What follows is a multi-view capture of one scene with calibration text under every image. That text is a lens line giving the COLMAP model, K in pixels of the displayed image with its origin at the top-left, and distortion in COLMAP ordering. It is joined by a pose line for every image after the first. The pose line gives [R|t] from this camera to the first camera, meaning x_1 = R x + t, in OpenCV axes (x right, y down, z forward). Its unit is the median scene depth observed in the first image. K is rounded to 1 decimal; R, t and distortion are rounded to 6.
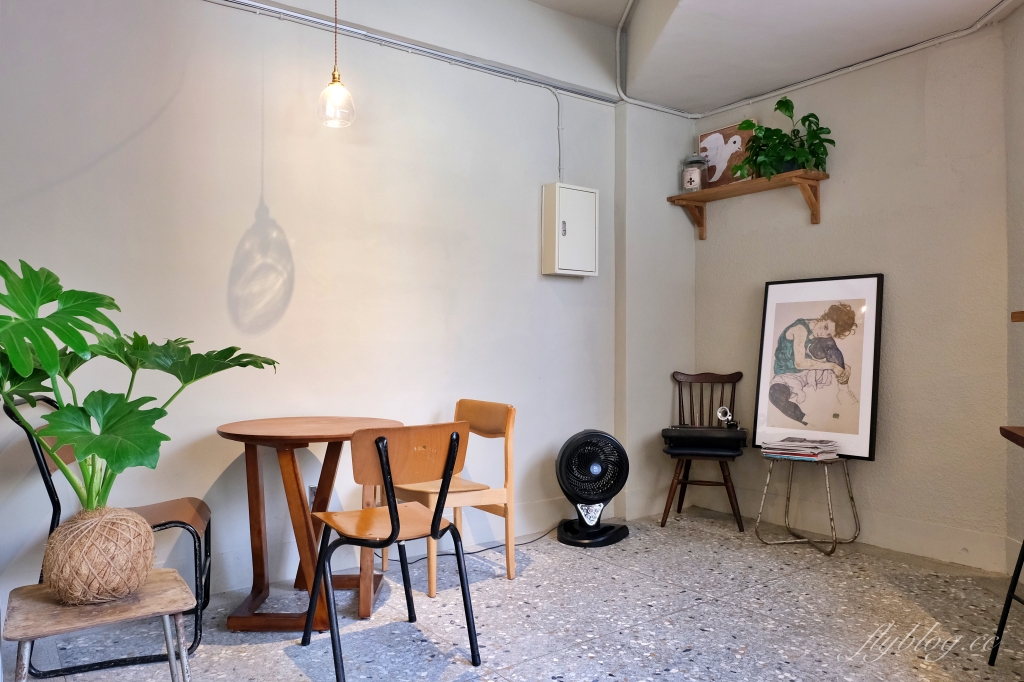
lens RADIAL K [[722.5, 0, 512.0], [0, 722.5, 341.0], [0, 0, 1]] dist [0.000147, -0.000146]
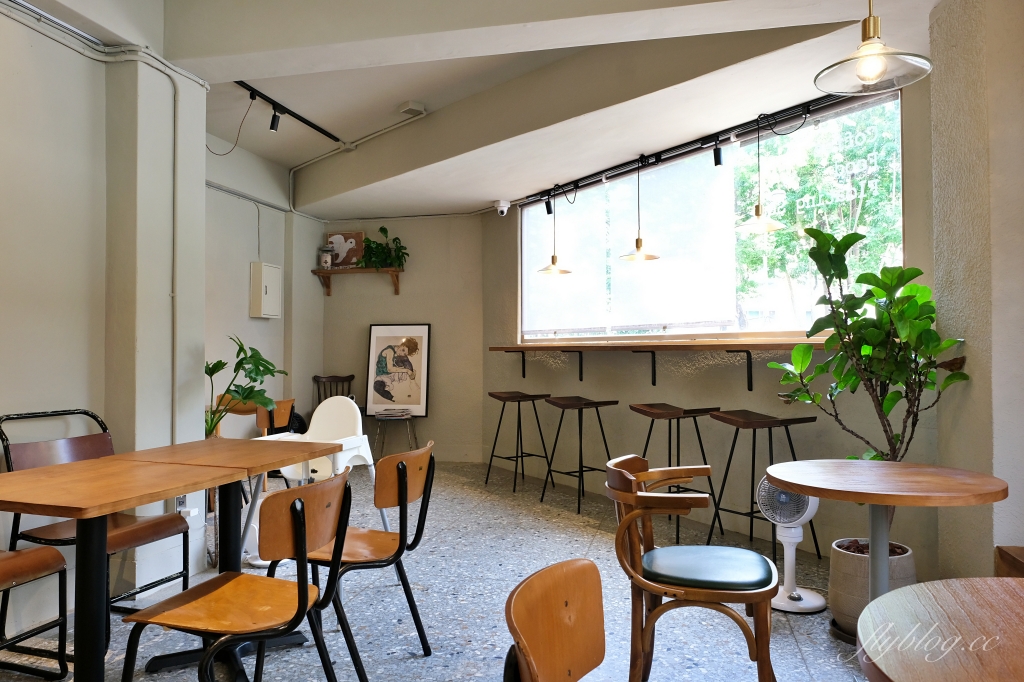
lens RADIAL K [[699.5, 0, 512.0], [0, 699.5, 341.0], [0, 0, 1]] dist [-0.045476, -0.000506]
pose [[0.762086, 0.008670, 0.647418, -0.523994], [-0.002109, 0.999938, -0.010909, -0.023021], [-0.647473, 0.006948, 0.762057, -0.572696]]
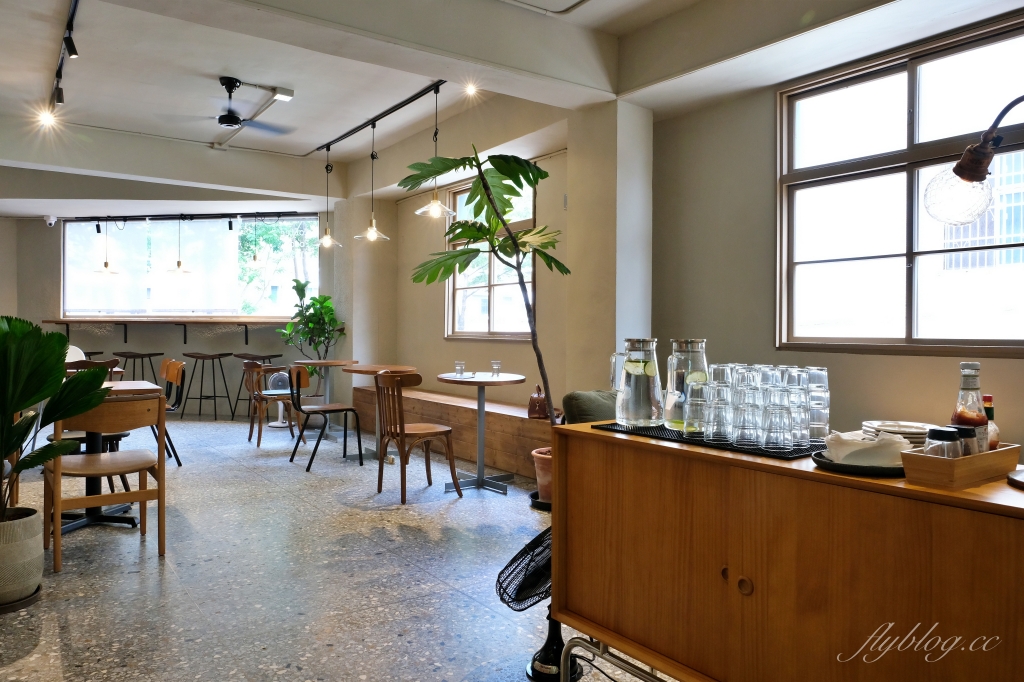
lens RADIAL K [[722.5, 0, 512.0], [0, 722.5, 341.0], [0, 0, 1]] dist [0.000147, -0.000146]
pose [[0.013498, -0.015101, 0.999795, -1.908406], [-0.012550, 0.999805, 0.015271, -0.014240], [-0.999830, -0.012754, 0.013305, -0.878215]]
